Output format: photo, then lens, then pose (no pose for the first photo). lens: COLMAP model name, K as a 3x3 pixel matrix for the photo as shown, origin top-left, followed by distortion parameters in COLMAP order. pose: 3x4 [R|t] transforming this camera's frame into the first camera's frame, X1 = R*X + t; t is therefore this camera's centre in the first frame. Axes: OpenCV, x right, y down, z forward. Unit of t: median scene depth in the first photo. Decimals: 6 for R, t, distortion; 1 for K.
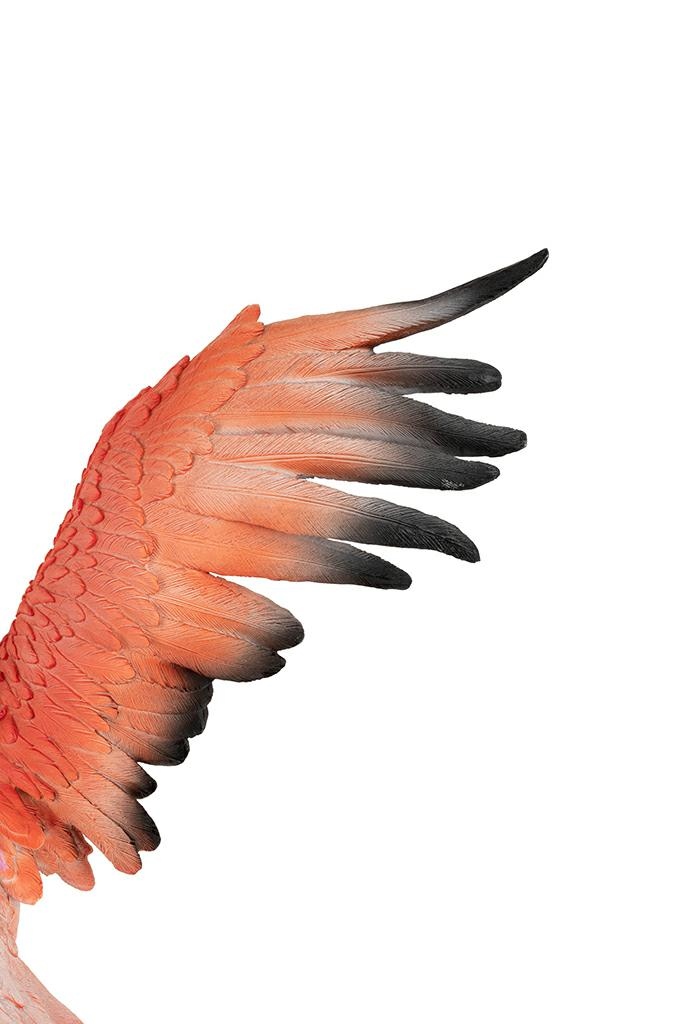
lens RADIAL K [[1748.6, 0, 351.4], [0, 1748.6, 503.6], [0, 0, 1]] dist [-0.052296, 0.000000]
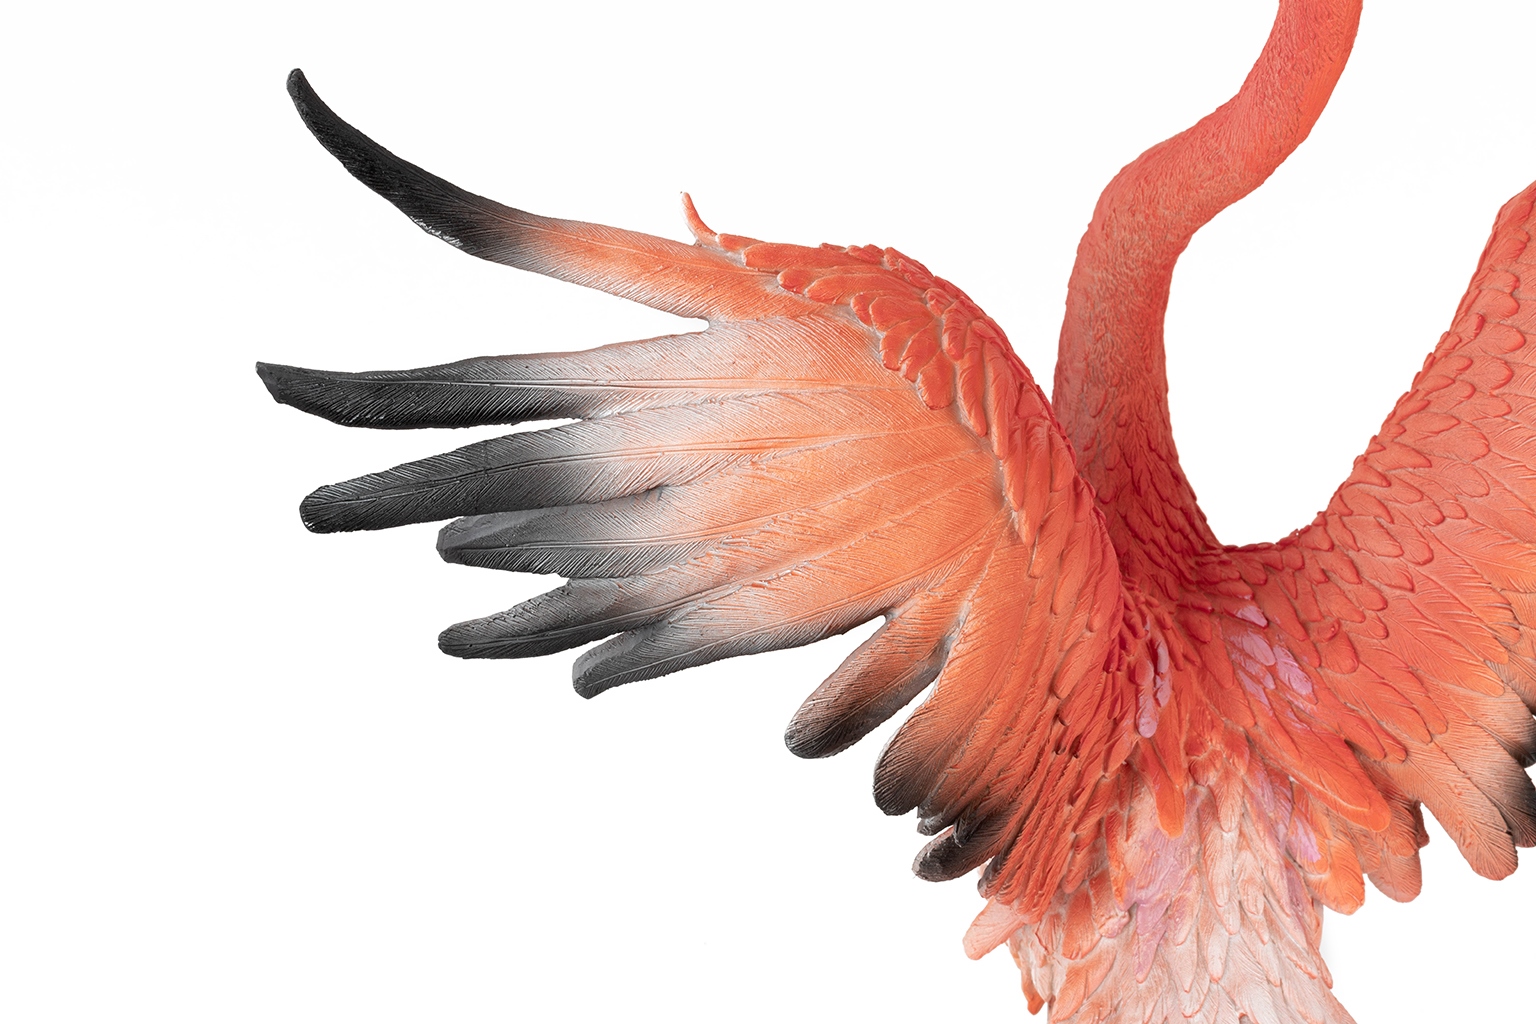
lens RADIAL K [[2623.0, 0, 713.3], [0, 2623.0, 493.6], [0, 0, 1]] dist [-0.052296, 0.000000]
pose [[0.983520, 0.044701, -0.175188, -0.263453], [-0.038663, 0.998540, 0.037730, 0.039138], [0.176619, -0.030335, 0.983812, -0.039629]]
